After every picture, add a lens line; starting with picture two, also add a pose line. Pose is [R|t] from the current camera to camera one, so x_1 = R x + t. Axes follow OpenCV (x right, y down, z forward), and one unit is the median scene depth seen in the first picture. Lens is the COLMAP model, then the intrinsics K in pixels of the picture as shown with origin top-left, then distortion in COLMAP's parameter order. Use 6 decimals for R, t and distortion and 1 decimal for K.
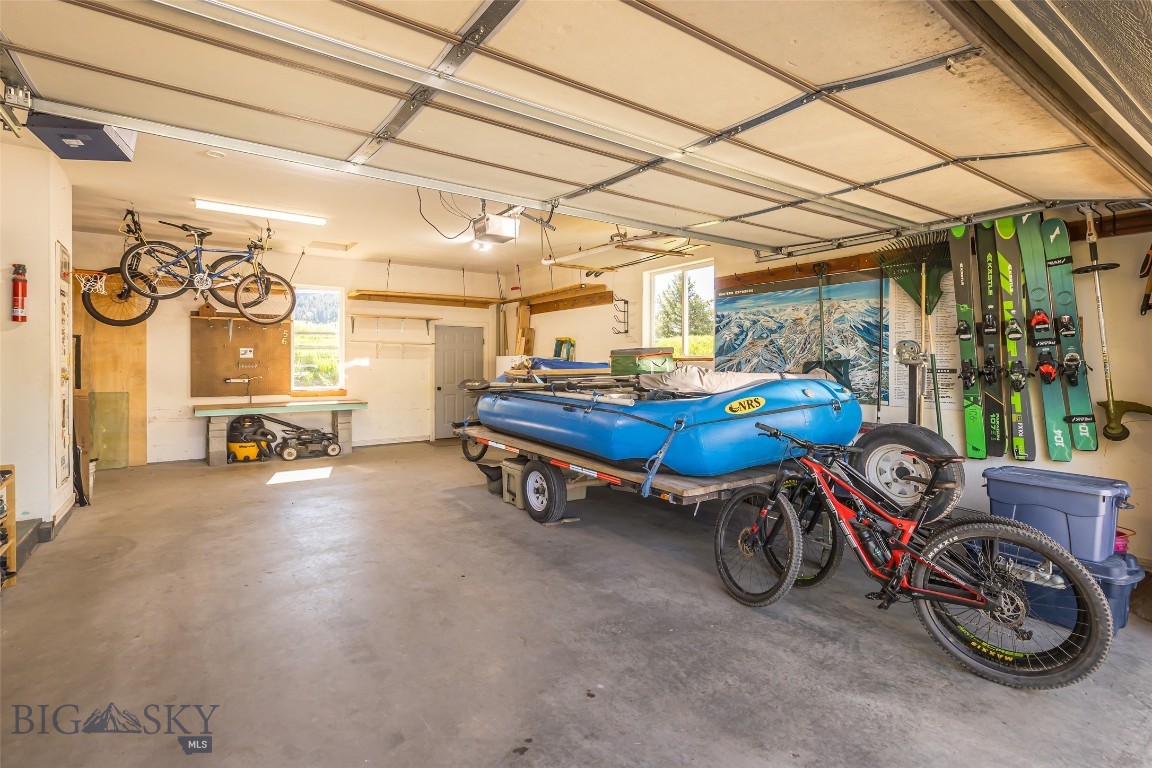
lens RADIAL K [[537.1, 0, 596.5], [0, 537.1, 361.3], [0, 0, 1]] dist [-0.008865, 0.002390]
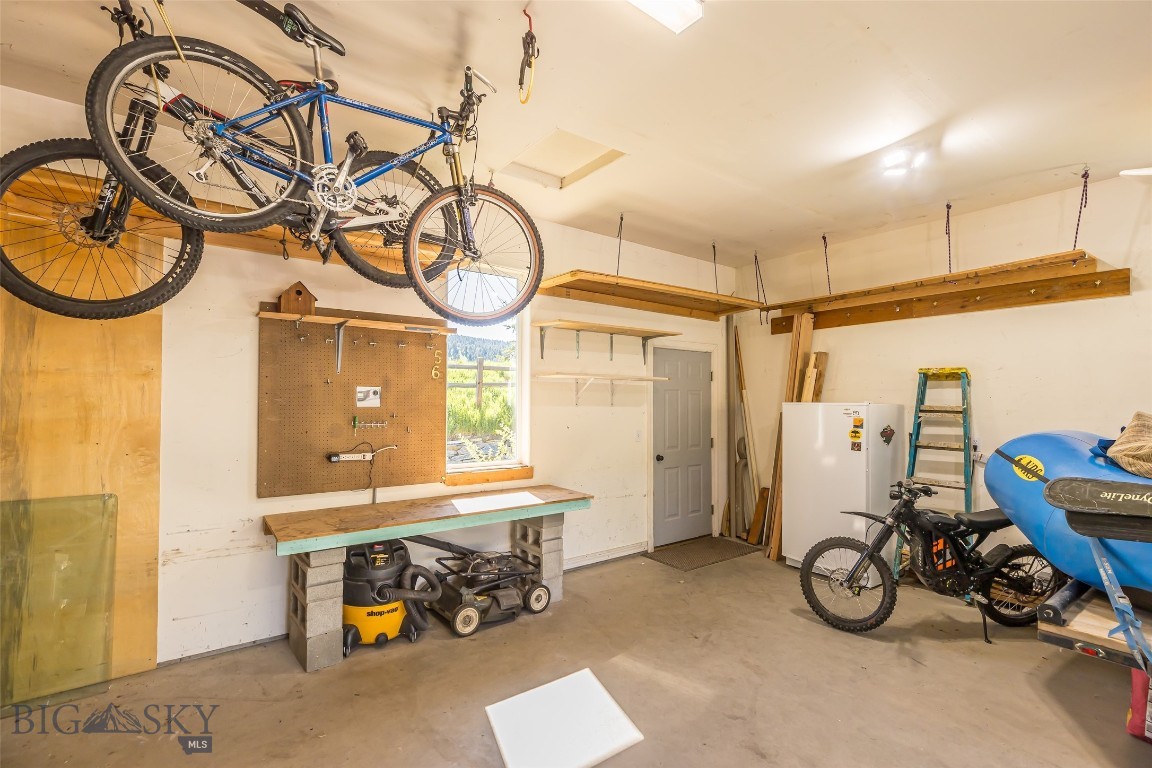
lens RADIAL K [[537.1, 0, 578.4], [0, 537.1, 390.3], [0, 0, 1]] dist [-0.008865, 0.002390]
pose [[0.999834, 0.001095, -0.018200, -0.484904], [-0.001474, 0.999781, -0.020868, -0.012522], [0.018174, 0.020892, 0.999617, 0.561600]]
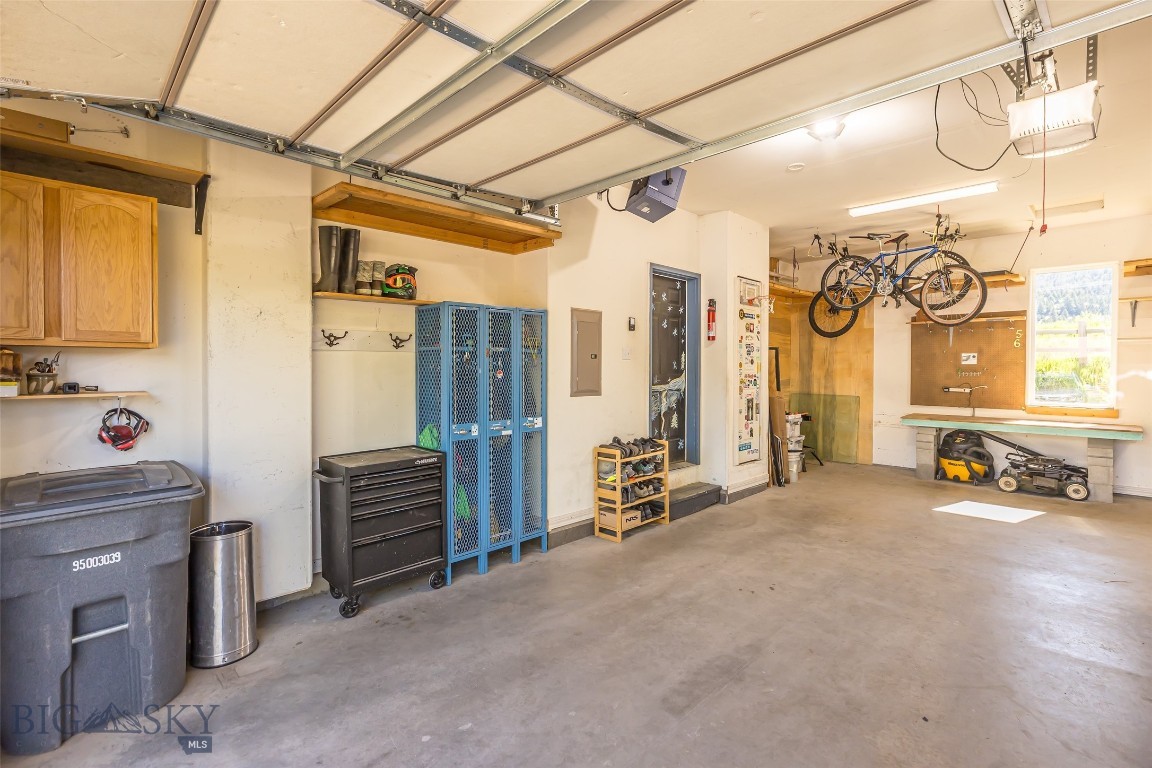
lens RADIAL K [[537.1, 0, 581.9], [0, 537.1, 376.0], [0, 0, 1]] dist [-0.008865, 0.002390]
pose [[0.115814, 0.015660, -0.993147, 0.152077], [0.001062, 0.999873, 0.015889, -0.002345], [0.993270, -0.002895, 0.115783, 0.281119]]
